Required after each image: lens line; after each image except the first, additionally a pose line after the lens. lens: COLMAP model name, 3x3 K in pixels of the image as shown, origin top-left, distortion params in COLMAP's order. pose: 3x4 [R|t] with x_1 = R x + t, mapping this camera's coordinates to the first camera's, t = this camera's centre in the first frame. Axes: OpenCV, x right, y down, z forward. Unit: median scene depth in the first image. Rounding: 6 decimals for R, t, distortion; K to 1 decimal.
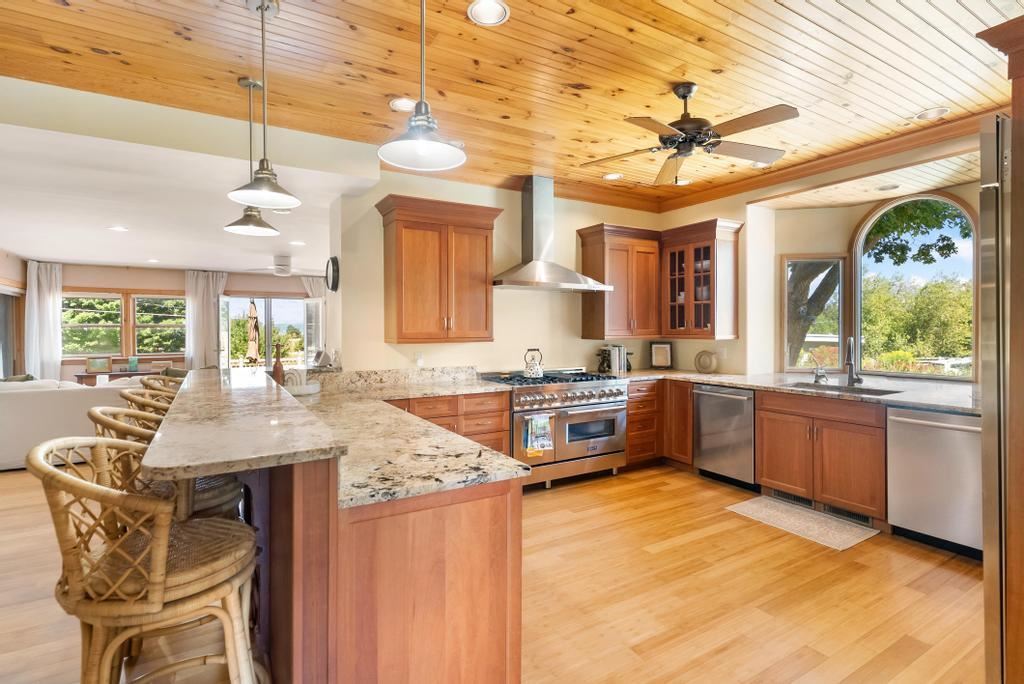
lens RADIAL K [[489.5, 0, 517.6], [0, 489.5, 341.0], [0, 0, 1]] dist [0.001091, -0.000232]
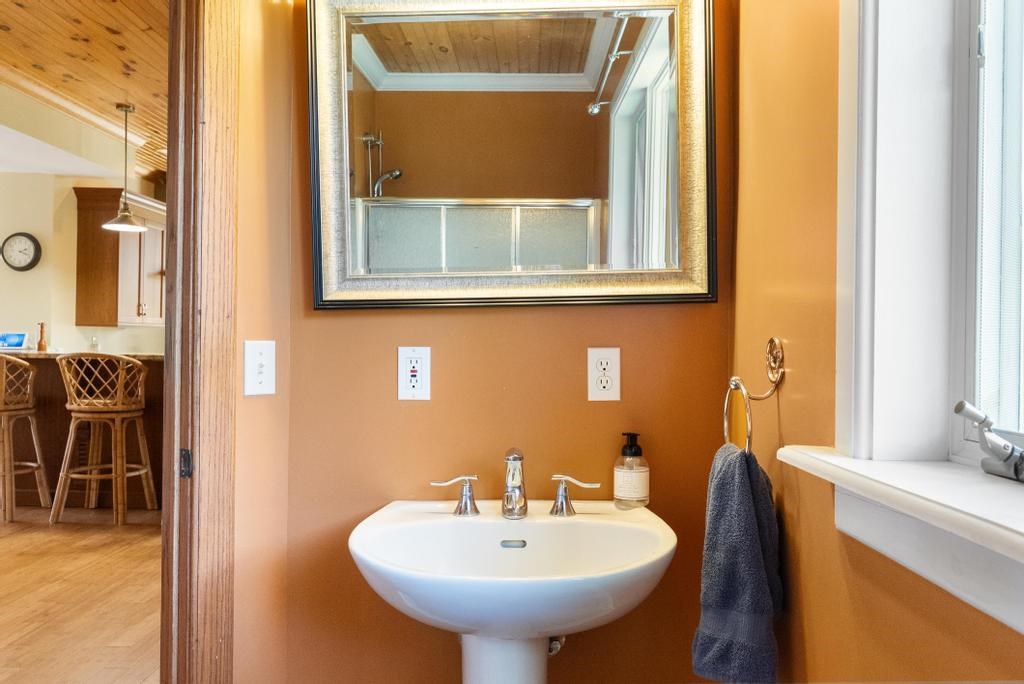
lens RADIAL K [[810.1, 0, 512.0], [0, 810.1, 342.0], [0, 0, 1]] dist [0.005808, 0.003027]
pose [[0.525963, 0.008451, 0.850465, -1.016943], [0.009905, 0.999822, -0.016060, 0.059765], [-0.850450, 0.016871, 0.525786, -0.511912]]
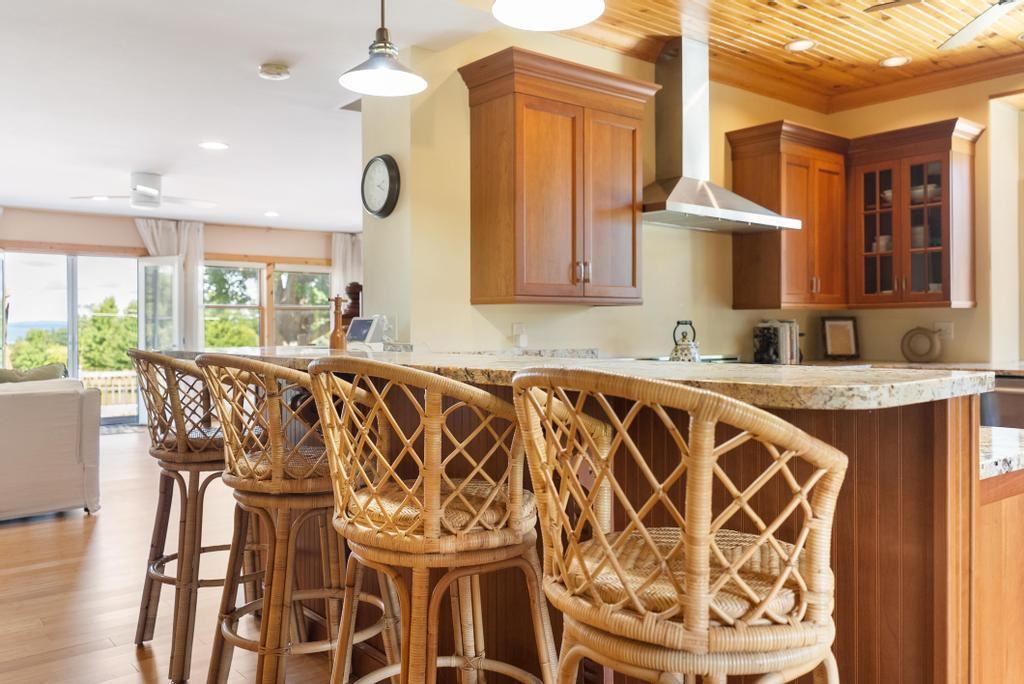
lens RADIAL K [[823.7, 0, 518.3], [0, 823.7, 340.4], [0, 0, 1]] dist [0.000657, 0.001962]
pose [[0.988793, -0.005198, 0.149201, -0.308062], [0.007642, 0.999846, -0.015814, 0.051816], [-0.149096, 0.016777, 0.988680, 0.020399]]
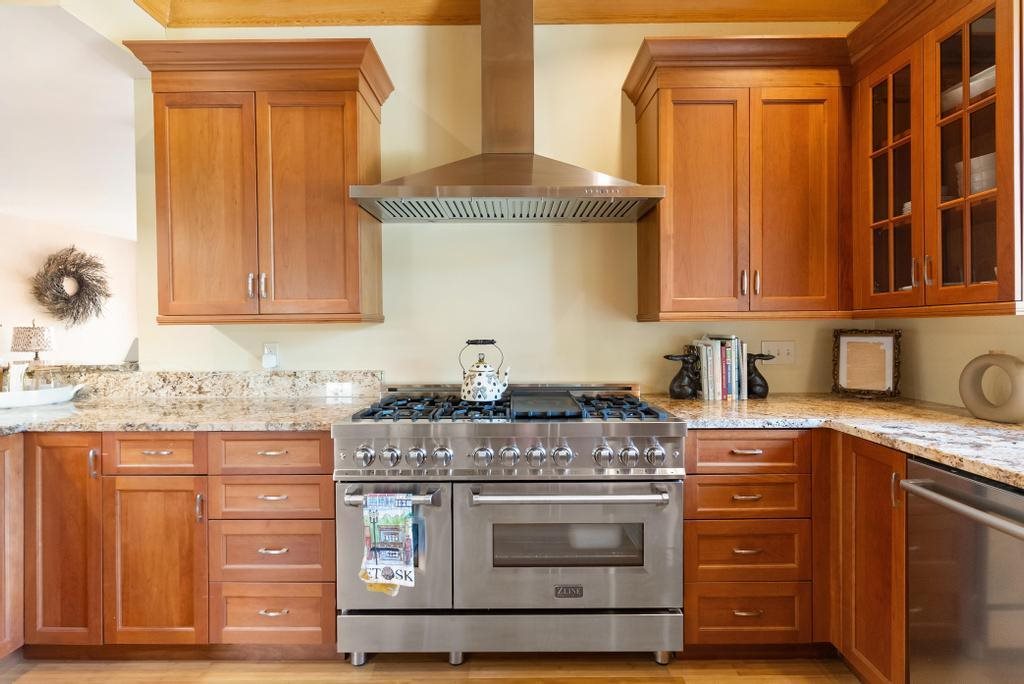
lens RADIAL K [[511.6, 0, 511.5], [0, 511.6, 335.5], [0, 0, 1]] dist [0.000915, 0.000242]
pose [[0.859028, 0.005022, -0.511904, 0.293986], [-0.010987, 0.999902, -0.008629, 0.014934], [0.511810, 0.013036, 0.859000, 0.562858]]
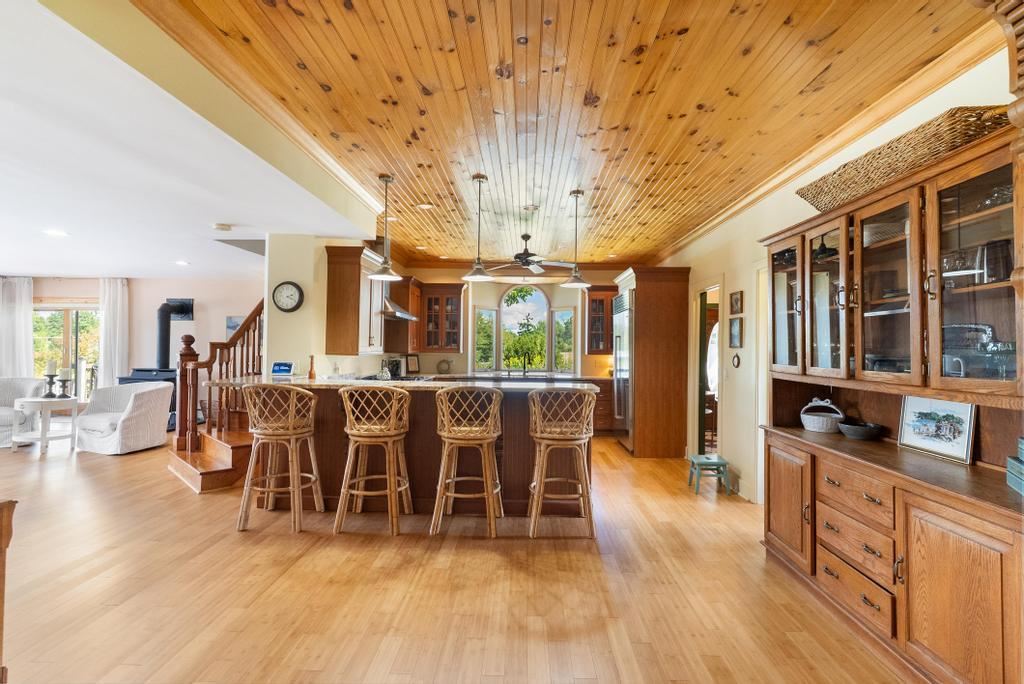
lens RADIAL K [[489.5, 0, 517.6], [0, 489.5, 341.0], [0, 0, 1]] dist [0.001091, -0.000232]
pose [[0.525551, 0.020936, 0.850505, -0.916099], [0.009853, 0.999480, -0.030691, 0.009287], [-0.850705, 0.024510, 0.525072, -0.063331]]
